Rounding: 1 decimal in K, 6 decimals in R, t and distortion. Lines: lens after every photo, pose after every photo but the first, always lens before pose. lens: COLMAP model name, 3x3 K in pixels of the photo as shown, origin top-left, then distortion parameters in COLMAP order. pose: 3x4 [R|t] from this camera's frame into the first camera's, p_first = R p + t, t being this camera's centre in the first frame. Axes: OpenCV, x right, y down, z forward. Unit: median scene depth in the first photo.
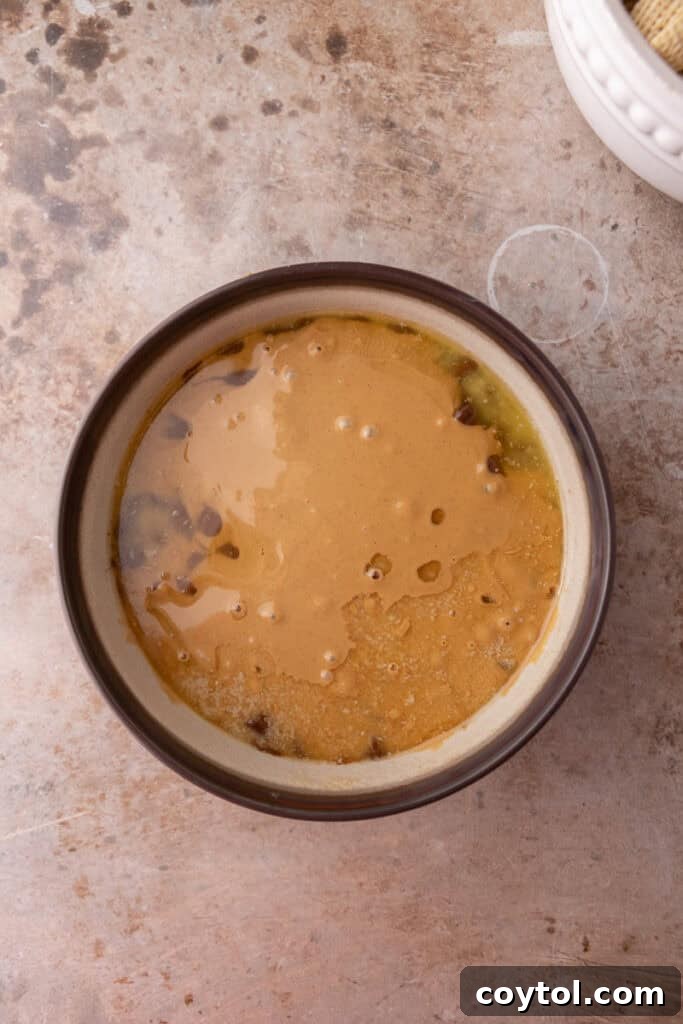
lens RADIAL K [[1441.9, 0, 339.4], [0, 1441.9, 478.0], [0, 0, 1]] dist [-0.023076, 0.093076]
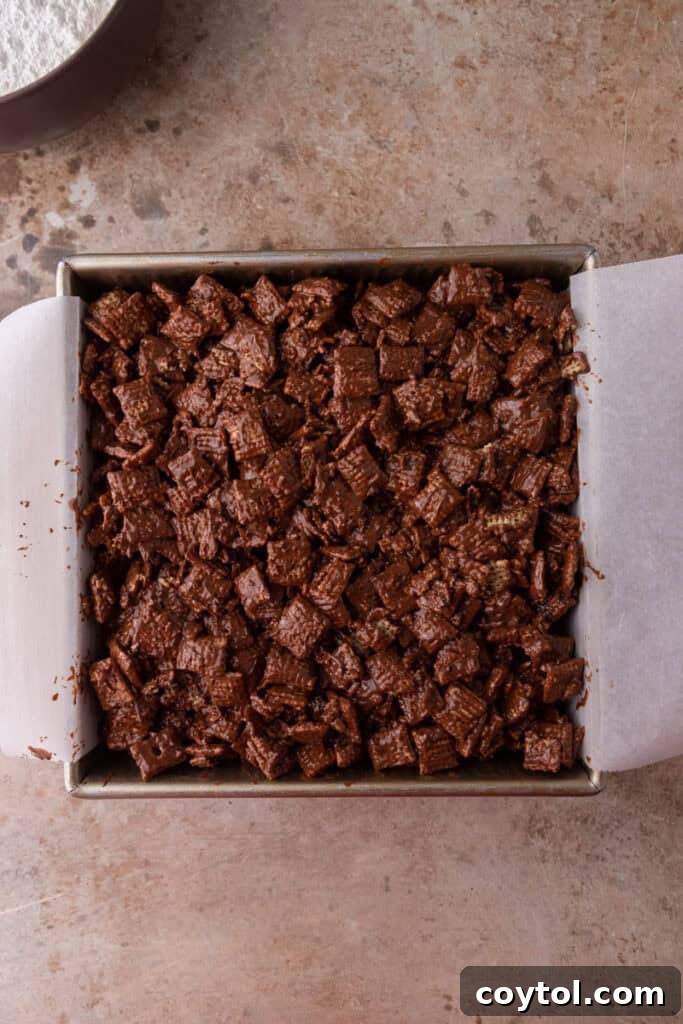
lens RADIAL K [[1666.0, 0, 341.0], [0, 1666.0, 453.6], [0, 0, 1]] dist [-0.024040, 0.000353]
pose [[0.998097, 0.008243, 0.061103, -0.027379], [-0.001785, 0.994470, -0.105007, 0.008315], [-0.061631, 0.104698, 0.992593, -0.395943]]
